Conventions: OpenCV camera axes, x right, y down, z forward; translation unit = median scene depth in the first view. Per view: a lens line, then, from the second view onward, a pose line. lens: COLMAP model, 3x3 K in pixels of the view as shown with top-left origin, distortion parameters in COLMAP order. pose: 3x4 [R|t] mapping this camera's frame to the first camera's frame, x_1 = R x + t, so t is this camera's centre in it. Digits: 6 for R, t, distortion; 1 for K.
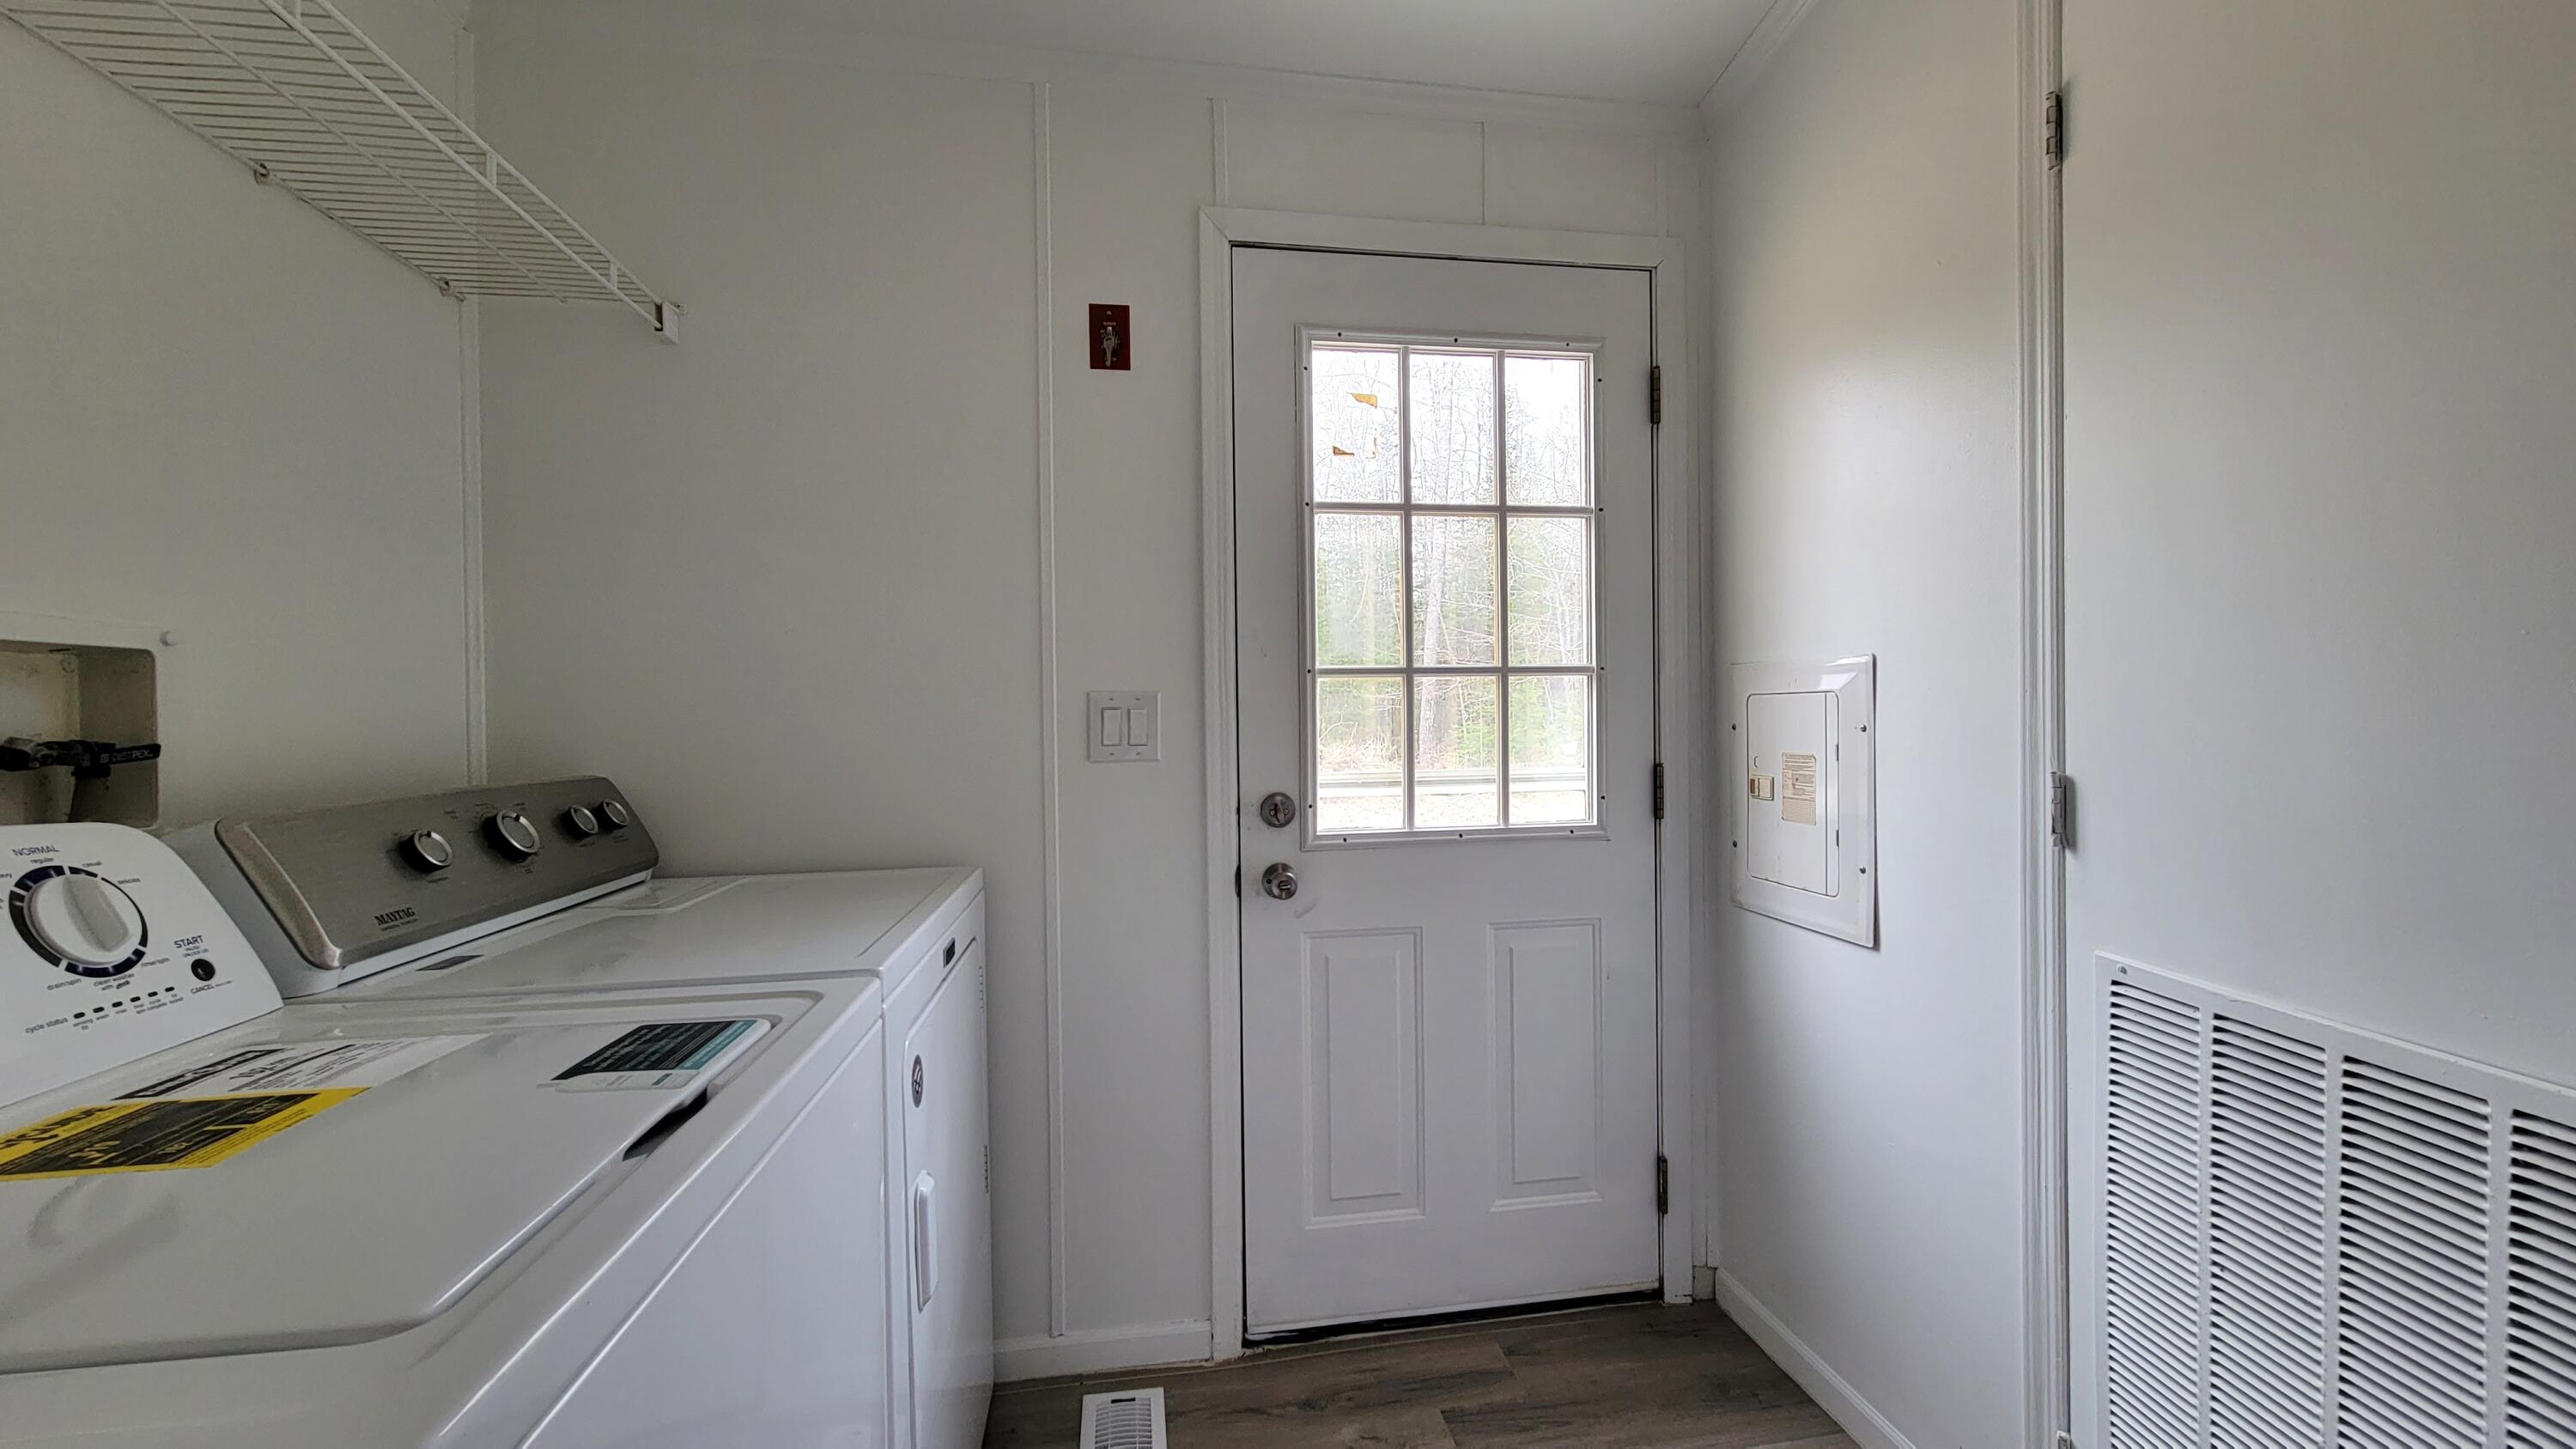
lens RADIAL K [[1050.5, 0, 1281.1], [0, 1050.5, 729.6], [0, 0, 1]] dist [0.003240, 0.000707]
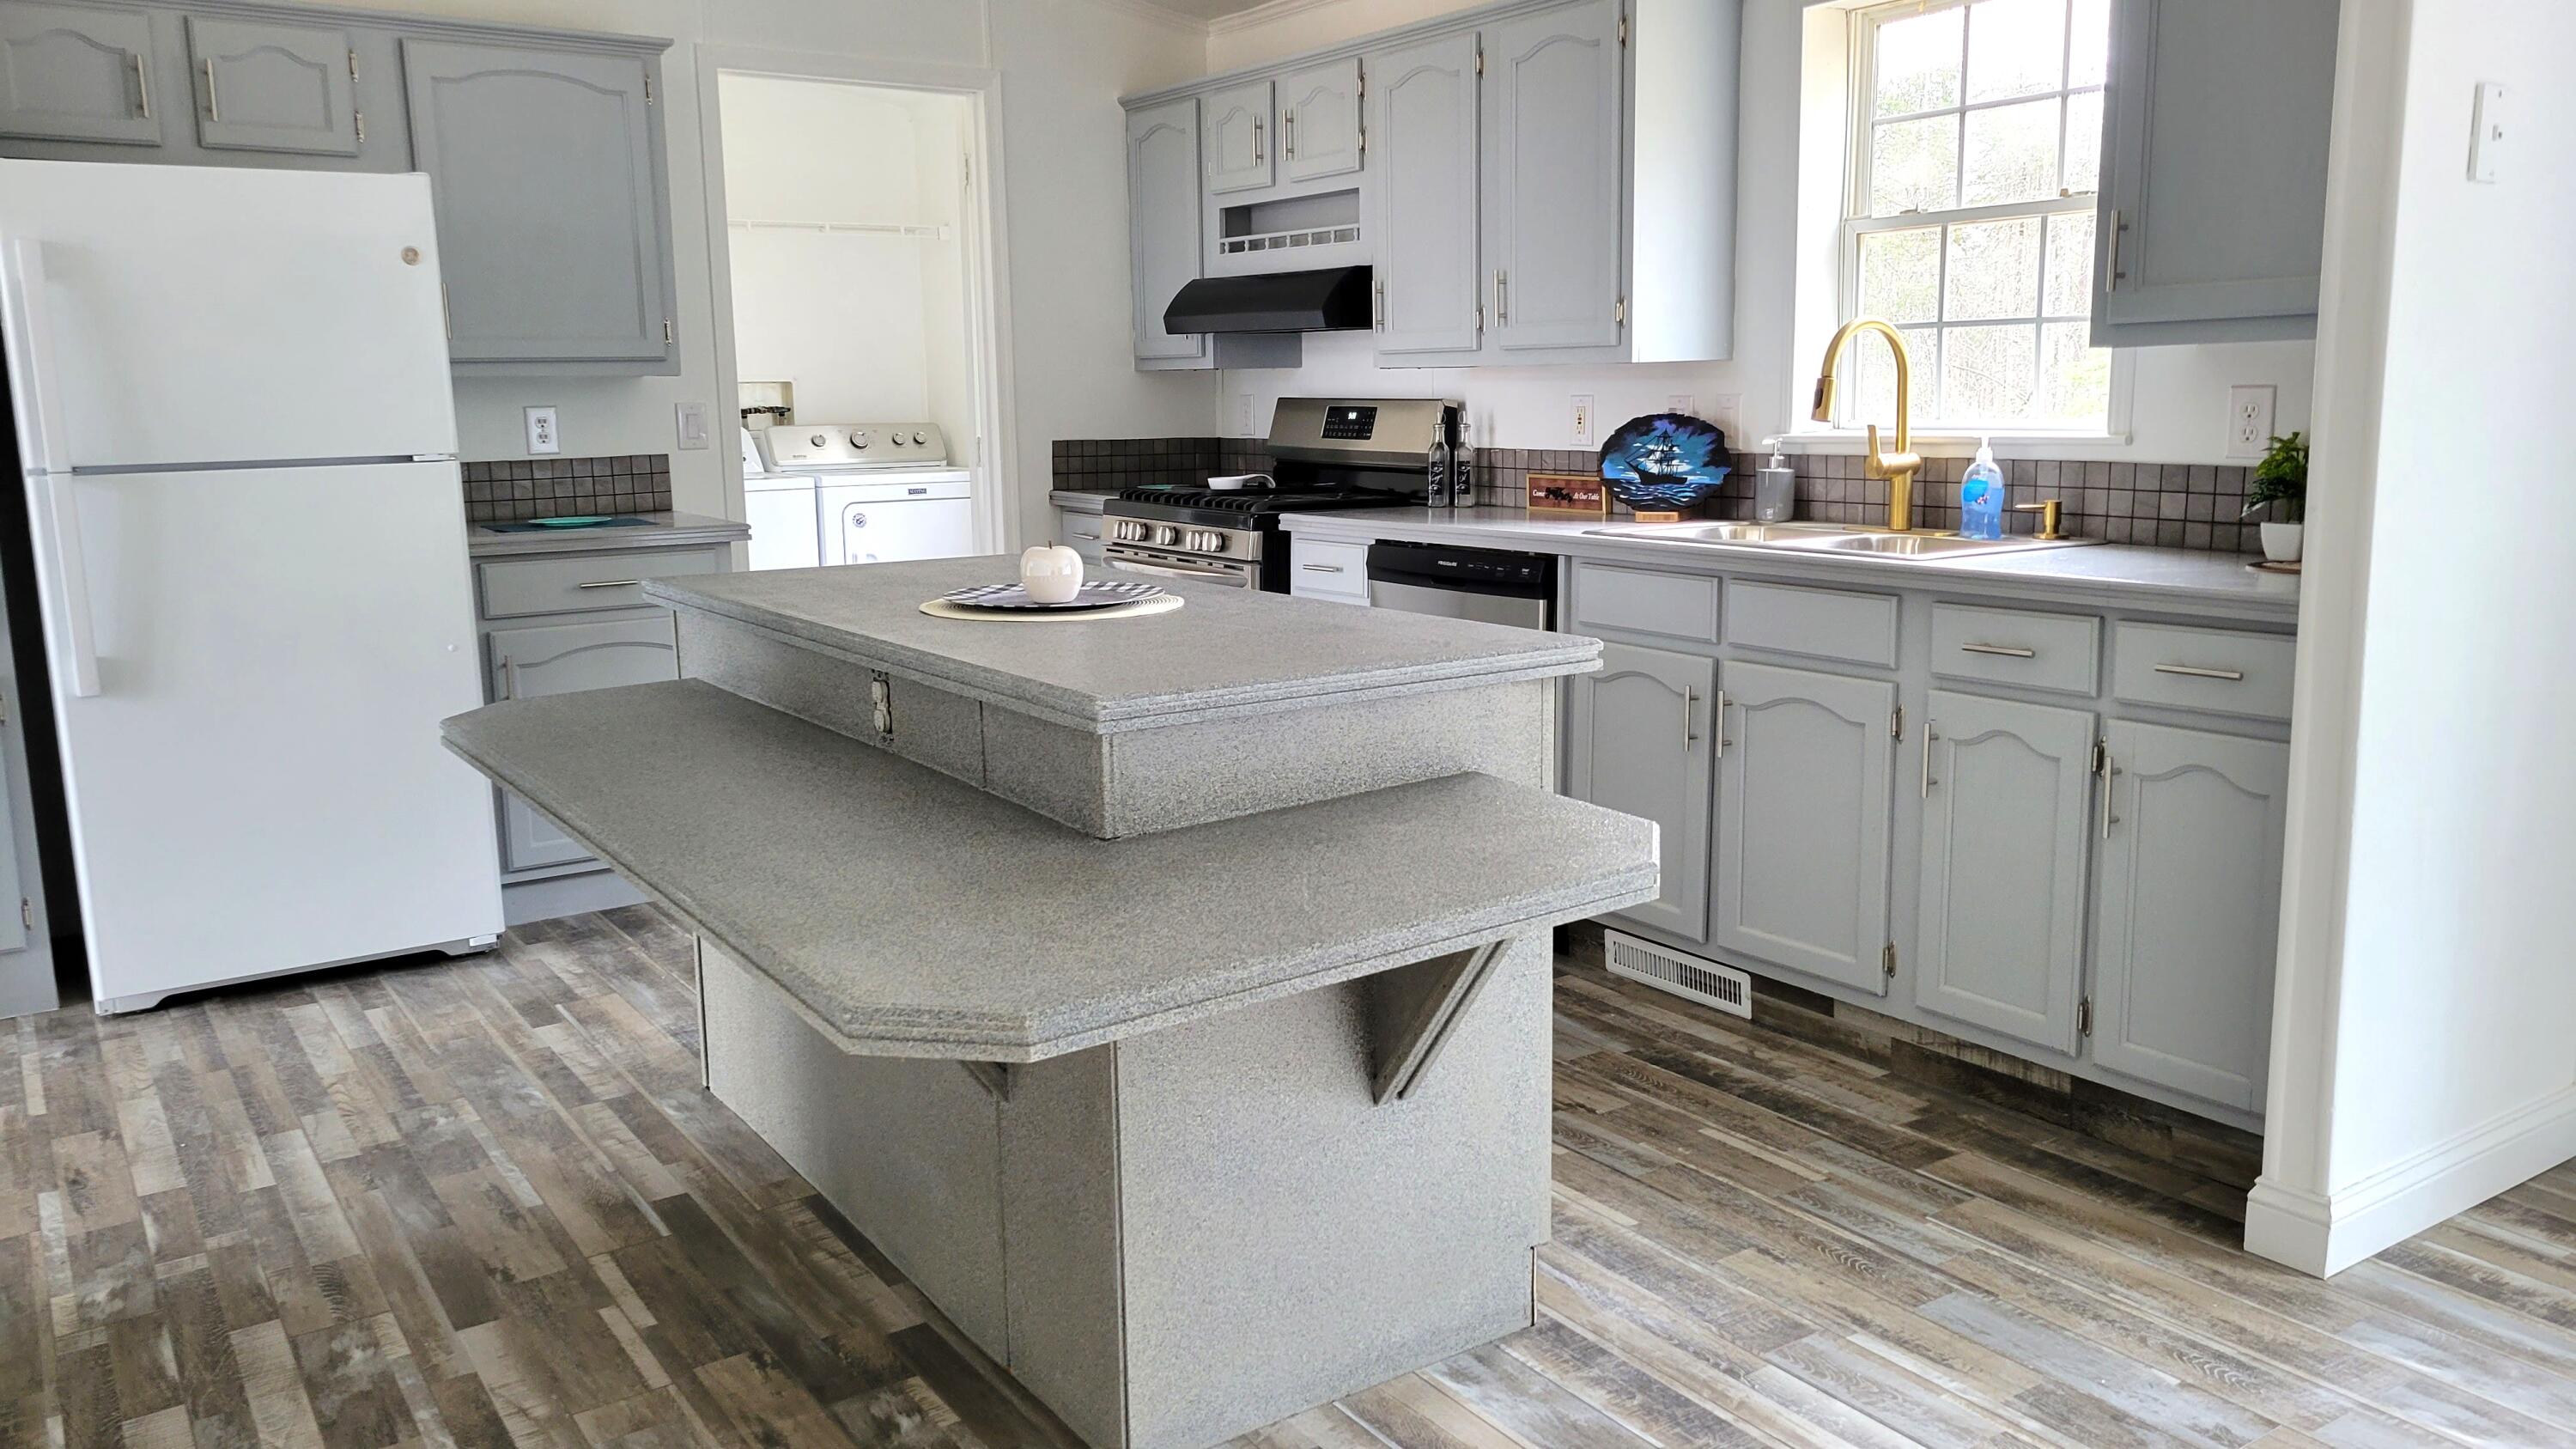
lens RADIAL K [[1923.0, 0, 1277.5], [0, 1923.0, 709.4], [0, 0, 1]] dist [0.065780, -0.003707]
pose [[0.411889, 0.165473, -0.896084, 3.715784], [-0.005415, 0.983801, 0.179182, -0.105751], [0.911218, -0.068951, 0.406113, -0.189944]]
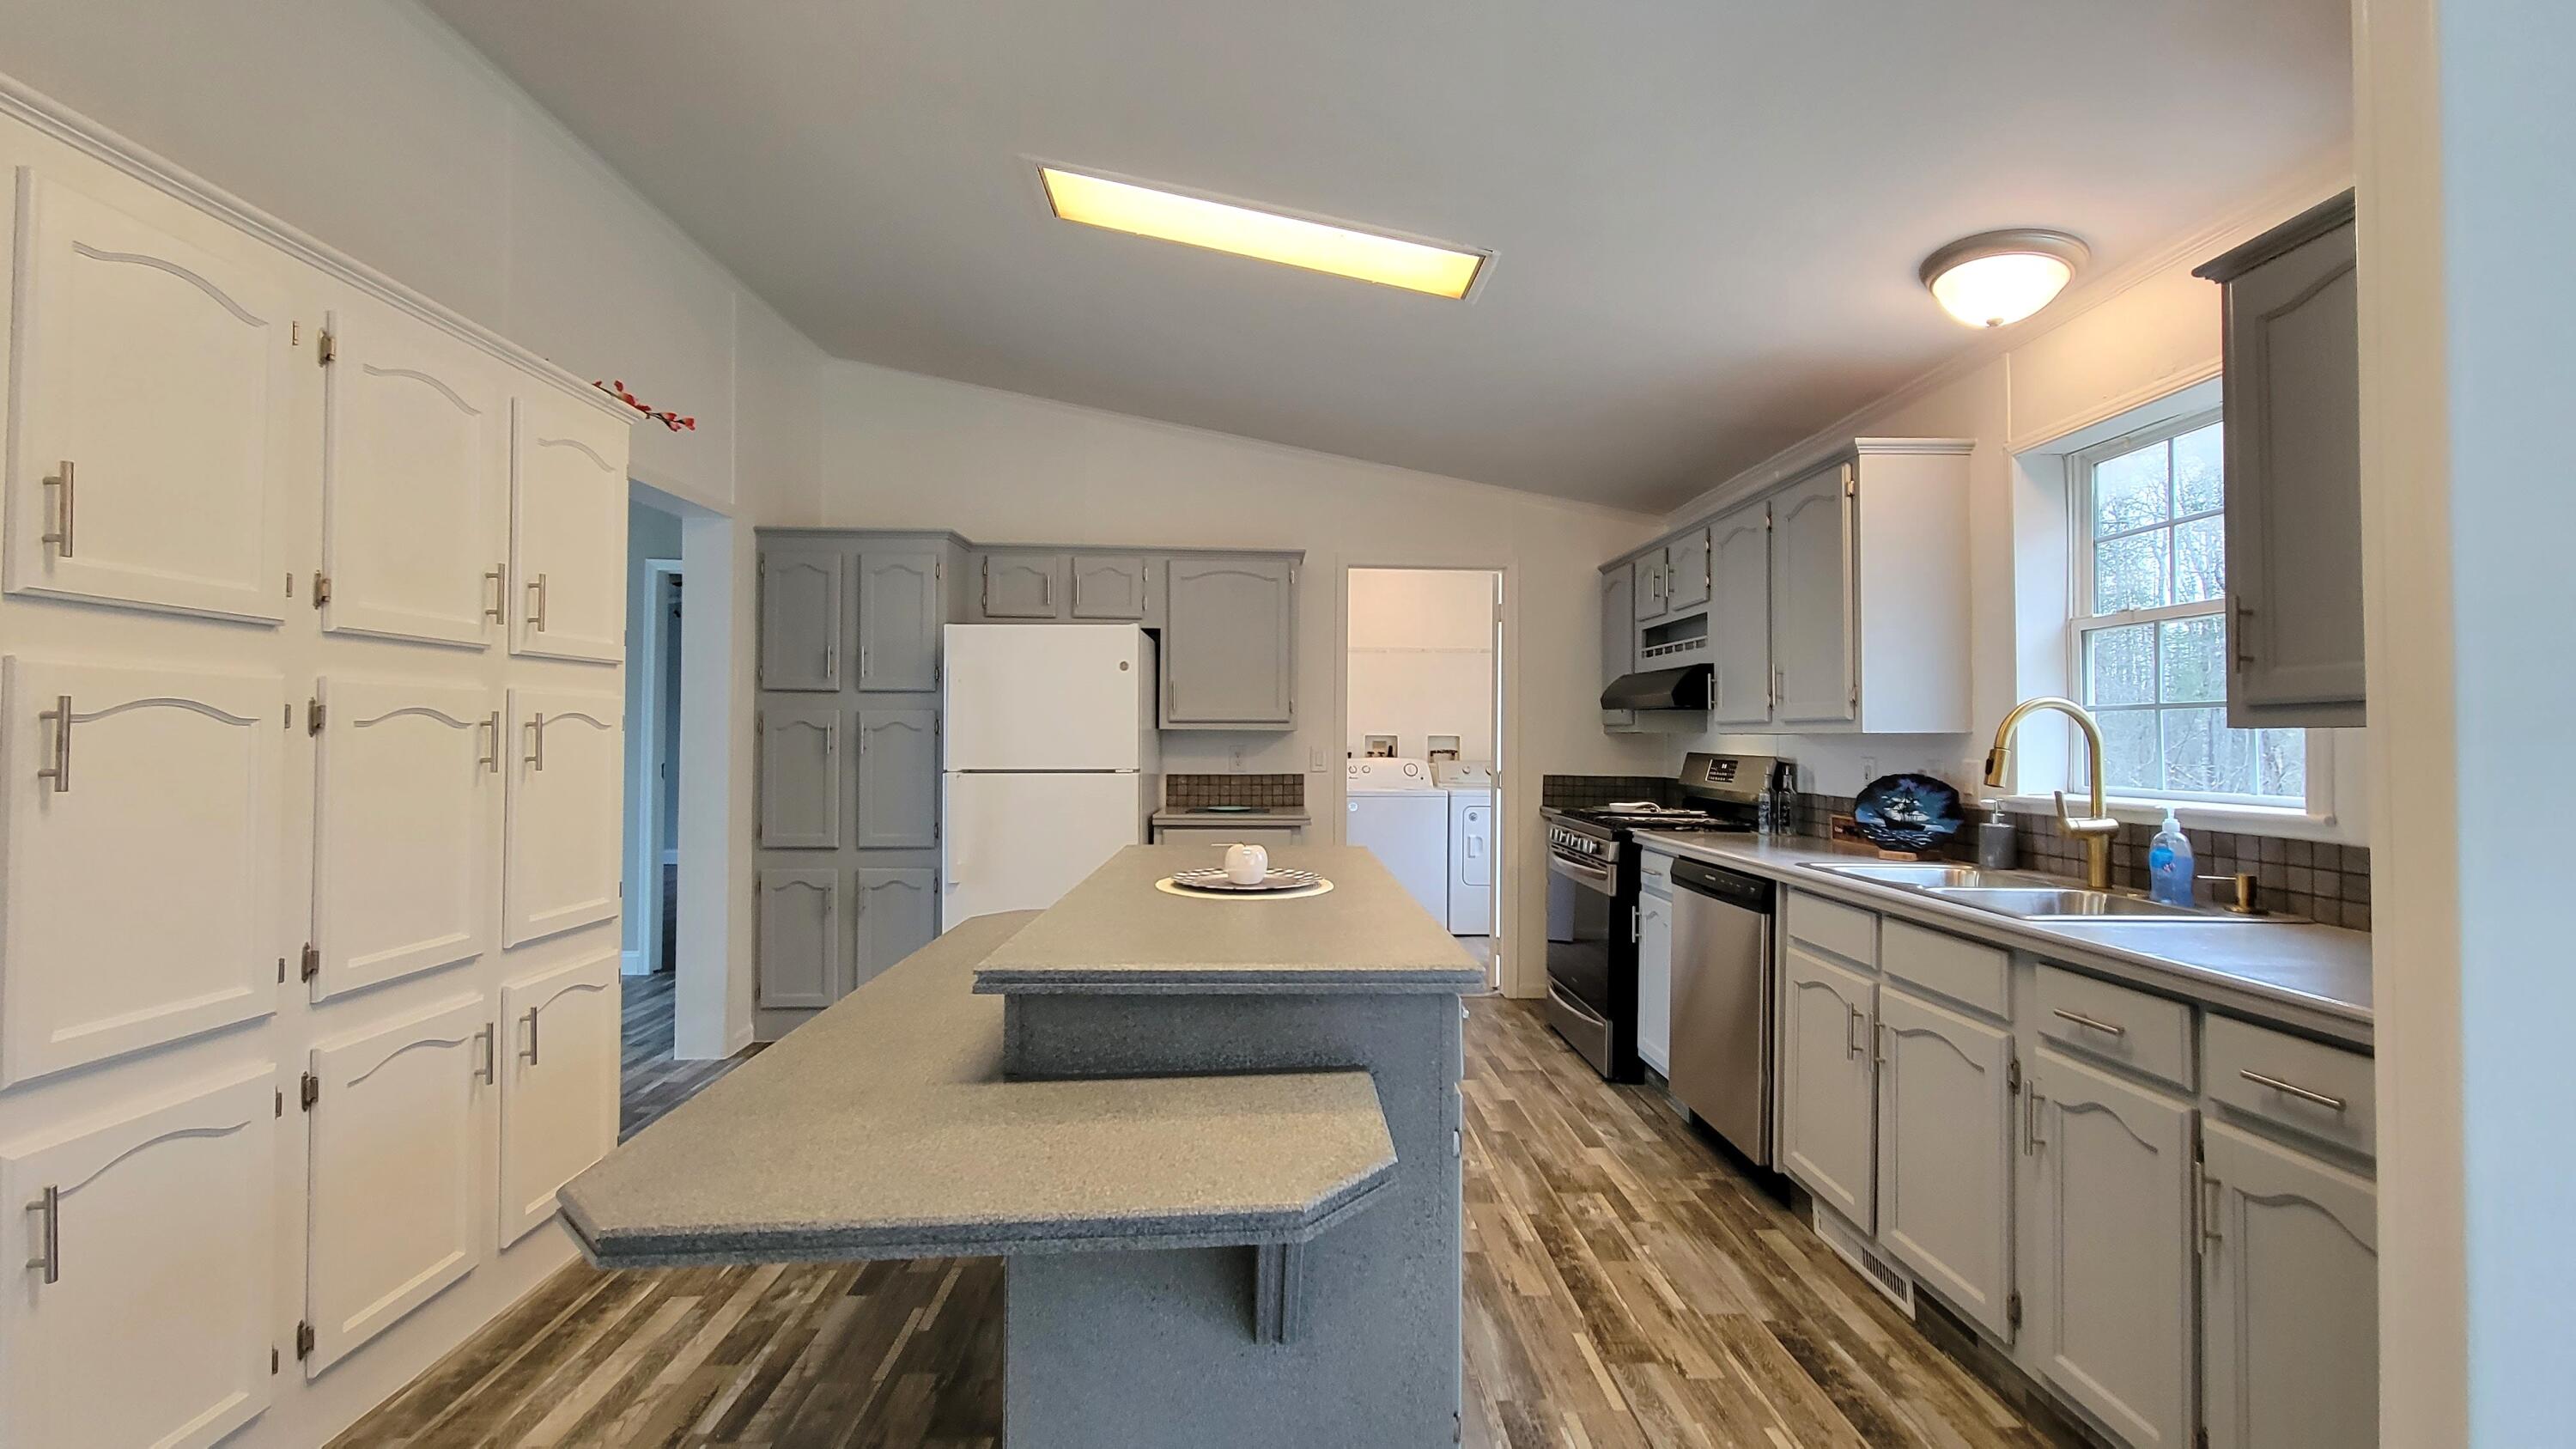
lens RADIAL K [[1050.5, 0, 1303.0], [0, 1050.5, 724.7], [0, 0, 1]] dist [0.003240, 0.000707]
pose [[-0.124273, 0.004601, -0.992237, 3.439386], [-0.021448, 0.999743, 0.007322, -0.107922], [0.992016, 0.022192, -0.124142, 0.522552]]
